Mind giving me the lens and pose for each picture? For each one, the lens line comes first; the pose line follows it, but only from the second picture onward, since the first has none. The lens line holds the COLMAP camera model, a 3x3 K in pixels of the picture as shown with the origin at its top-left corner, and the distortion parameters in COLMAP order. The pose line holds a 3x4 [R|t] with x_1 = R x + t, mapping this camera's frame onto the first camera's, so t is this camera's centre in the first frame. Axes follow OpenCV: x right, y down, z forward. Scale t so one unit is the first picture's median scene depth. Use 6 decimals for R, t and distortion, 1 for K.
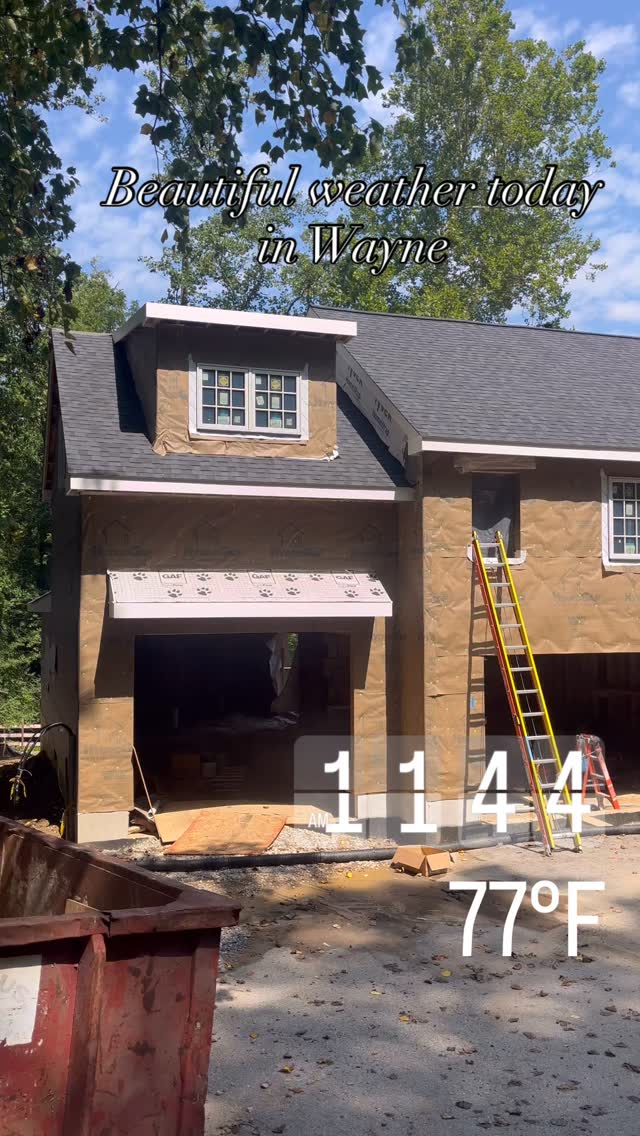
lens RADIAL K [[923.5, 0, 320.0], [0, 923.5, 568.0], [0, 0, 1]] dist [0.002681, -0.002243]
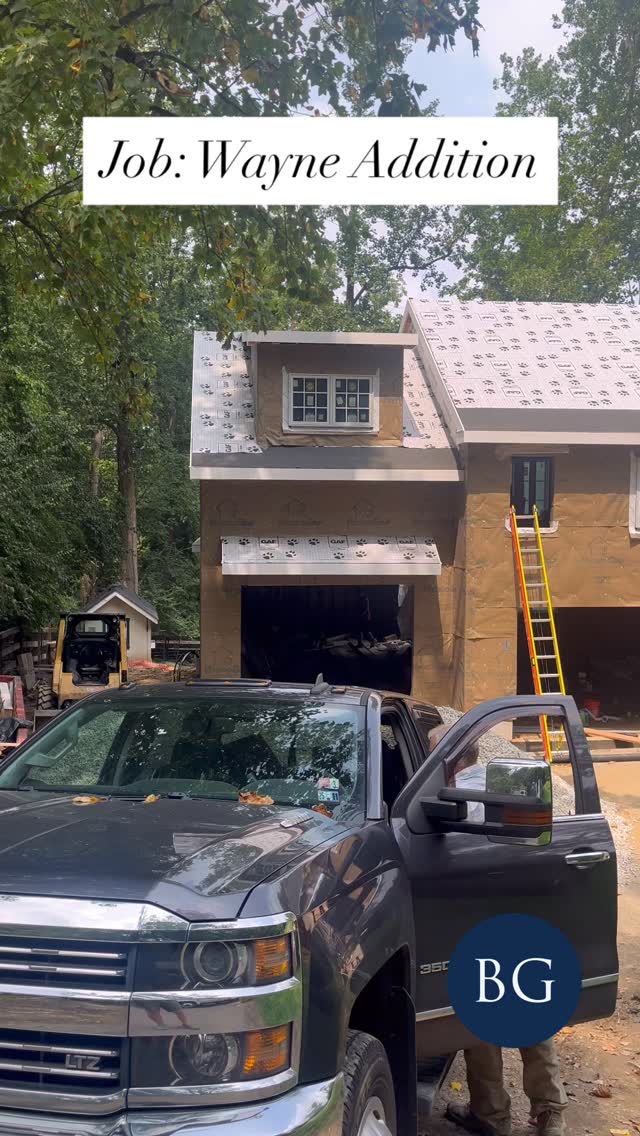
lens RADIAL K [[923.5, 0, 320.0], [0, 923.5, 568.0], [0, 0, 1]] dist [0.002681, -0.002243]
pose [[0.976503, 0.022736, -0.214300, 0.183811], [-0.001858, 0.995270, 0.097129, -0.076645], [0.215495, -0.094449, 0.971927, -0.250734]]
